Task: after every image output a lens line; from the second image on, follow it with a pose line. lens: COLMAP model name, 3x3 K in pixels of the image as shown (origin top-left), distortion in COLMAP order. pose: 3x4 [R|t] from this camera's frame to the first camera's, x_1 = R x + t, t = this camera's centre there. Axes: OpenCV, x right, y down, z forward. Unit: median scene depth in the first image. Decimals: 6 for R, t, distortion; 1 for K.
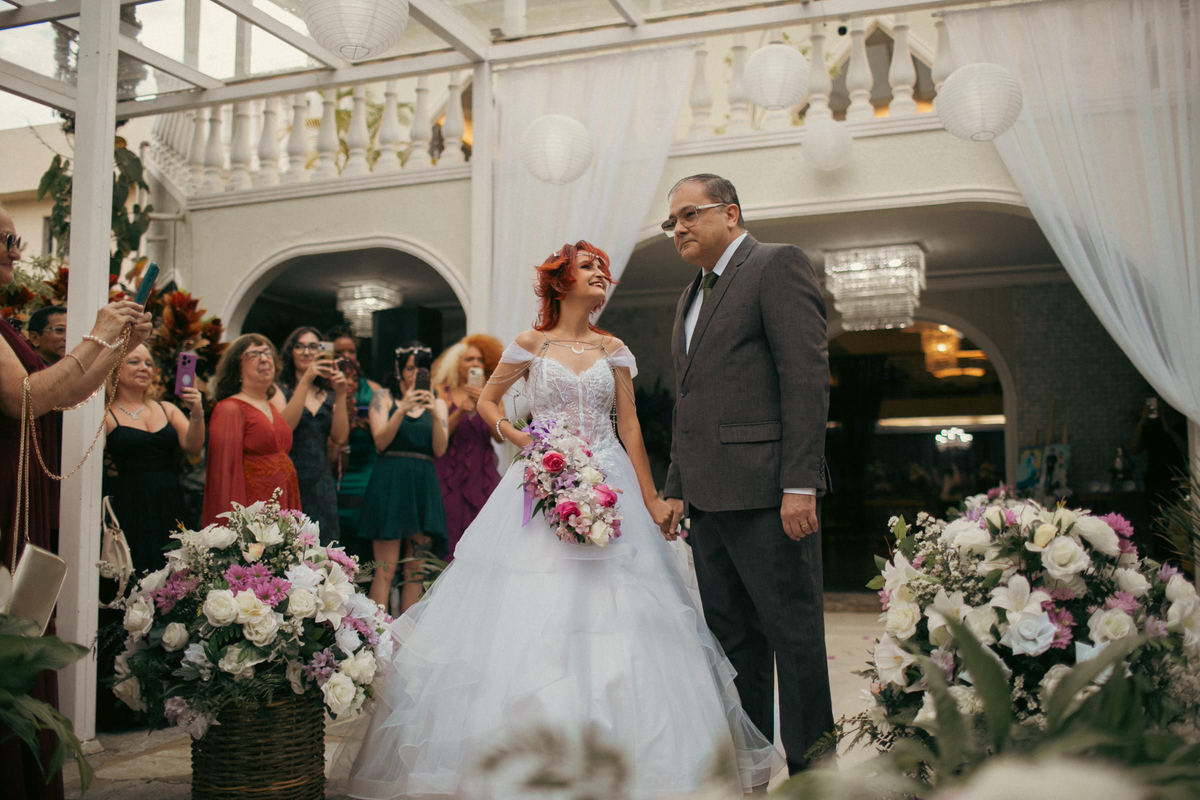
lens RADIAL K [[1156.7, 0, 596.5], [0, 1156.7, 394.6], [0, 0, 1]] dist [-0.091030, 0.121065]
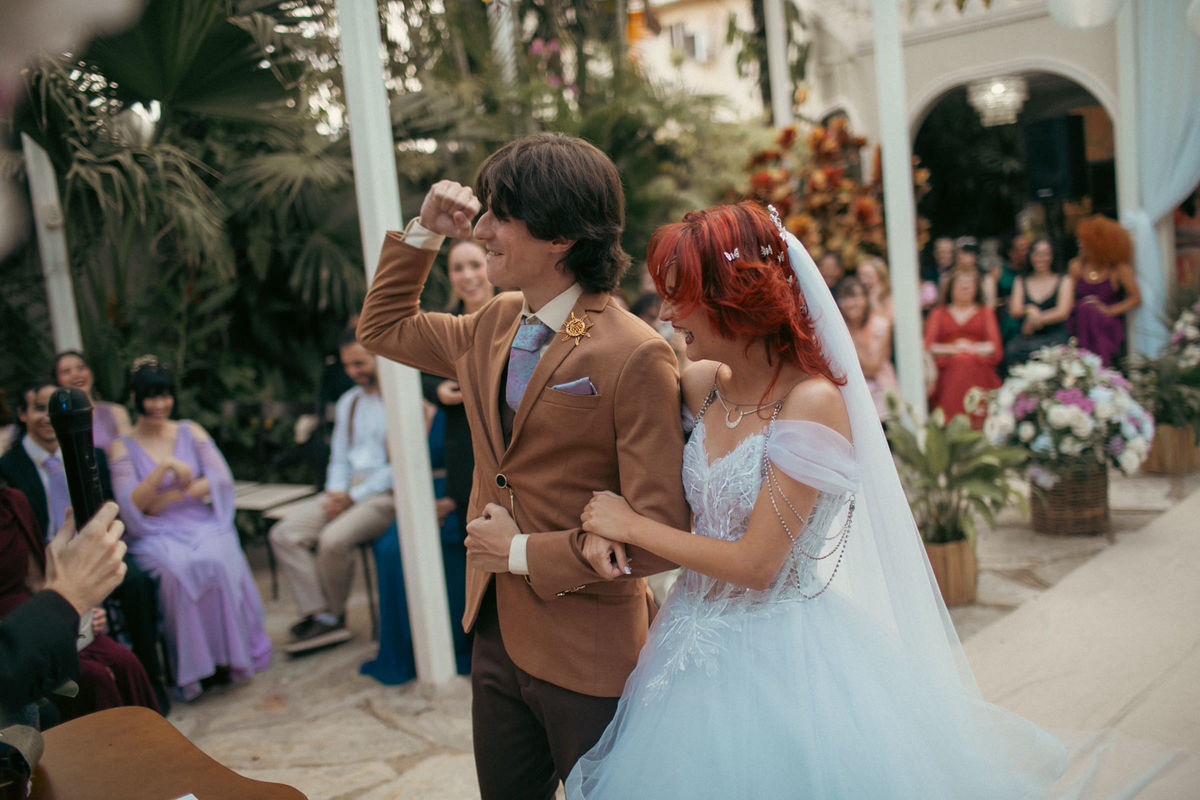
lens RADIAL K [[1156.7, 0, 596.5], [0, 1156.7, 394.6], [0, 0, 1]] dist [-0.091030, 0.121065]
pose [[0.892268, -0.018418, -0.451129, -0.114576], [0.130456, 0.967069, 0.218540, -0.220266], [0.432248, -0.253849, 0.865288, -0.558980]]
